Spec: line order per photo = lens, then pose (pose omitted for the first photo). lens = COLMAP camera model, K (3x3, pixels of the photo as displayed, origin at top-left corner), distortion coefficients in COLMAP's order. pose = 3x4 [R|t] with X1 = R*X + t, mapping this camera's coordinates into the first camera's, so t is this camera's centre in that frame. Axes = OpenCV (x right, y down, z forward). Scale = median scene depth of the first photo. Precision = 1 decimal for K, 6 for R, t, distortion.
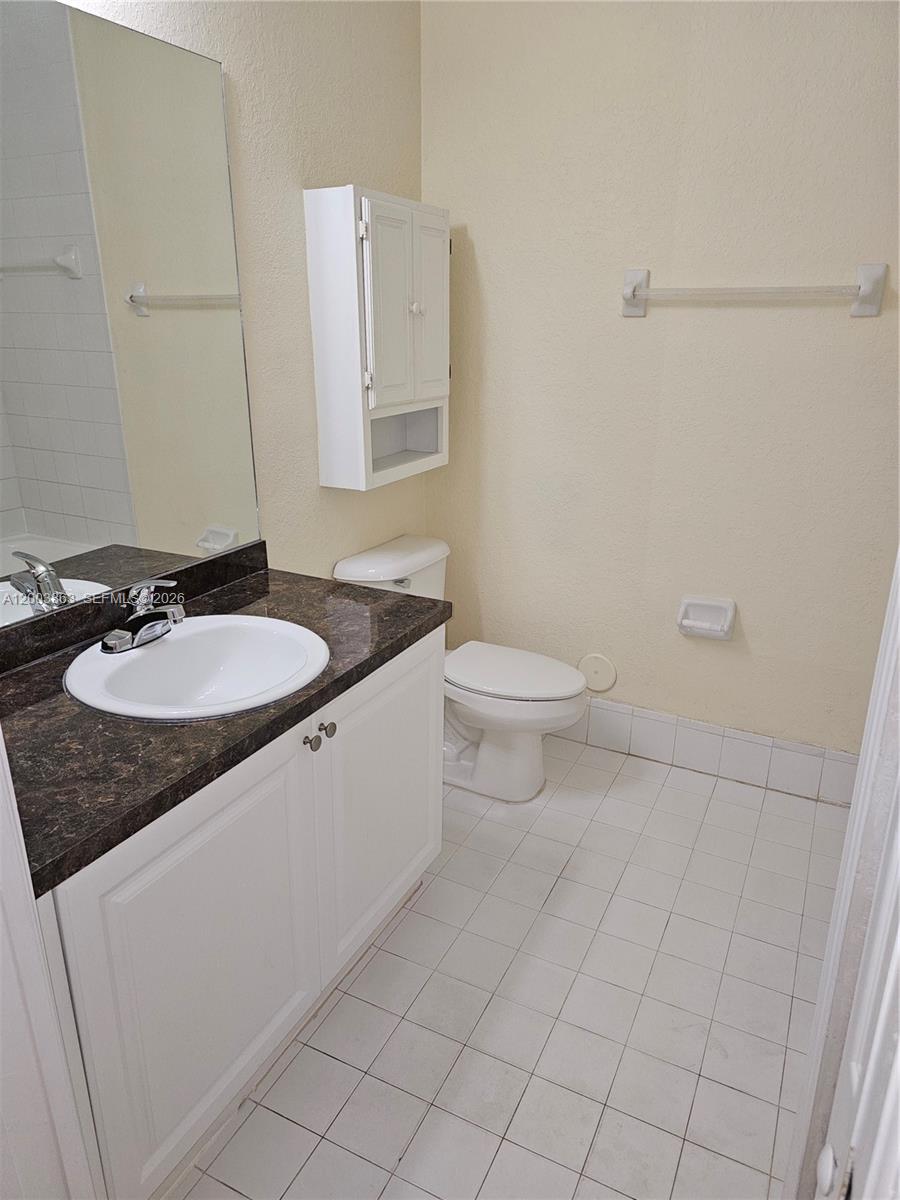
lens RADIAL K [[799.8, 0, 455.8], [0, 799.8, 601.6], [0, 0, 1]] dist [0.078344, -0.079414]
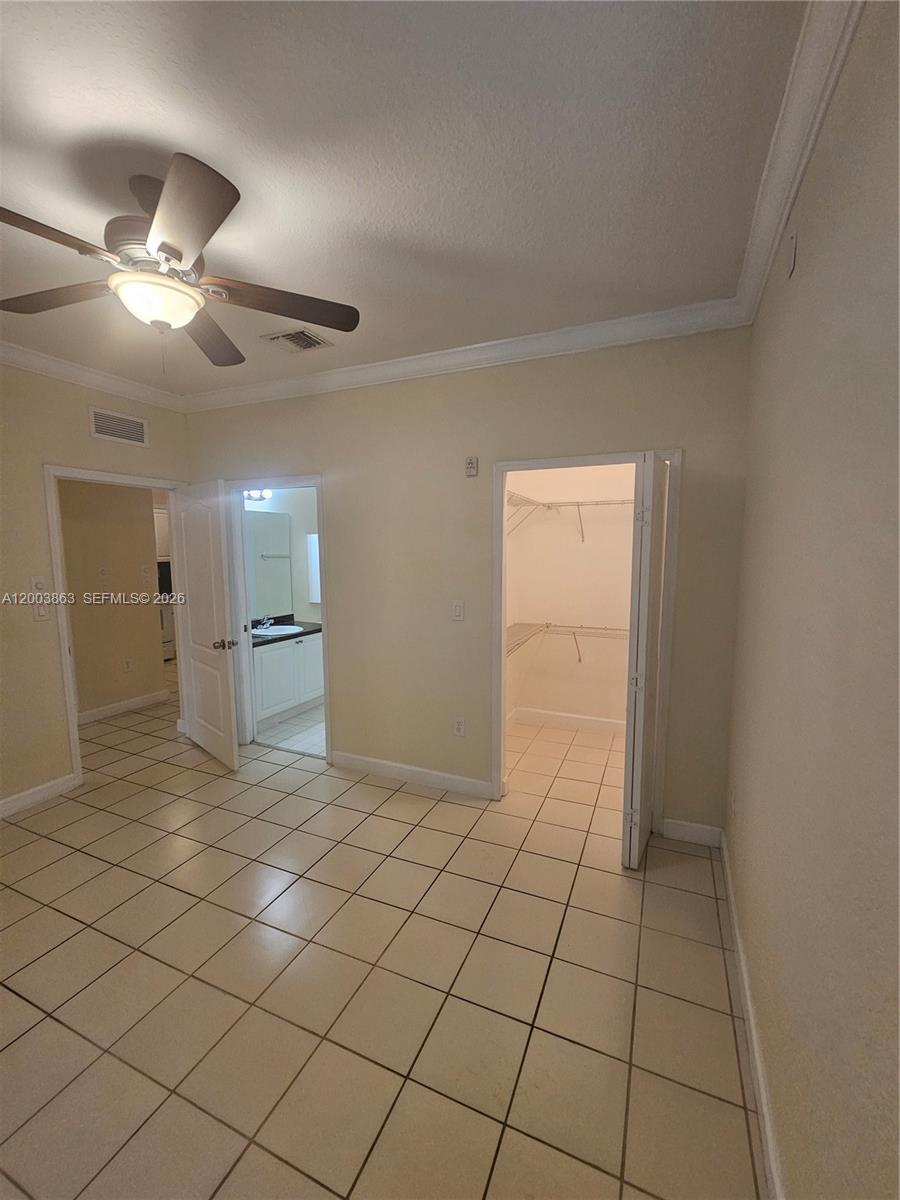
lens RADIAL K [[492.8, 0, 450.0], [0, 492.8, 600.0], [0, 0, 1]] dist [0.000533, 0.000312]
pose [[0.999084, -0.008368, 0.041967, 0.389024], [0.017805, 0.973059, -0.229866, 0.380827], [-0.038913, 0.230402, 0.972317, -1.272849]]
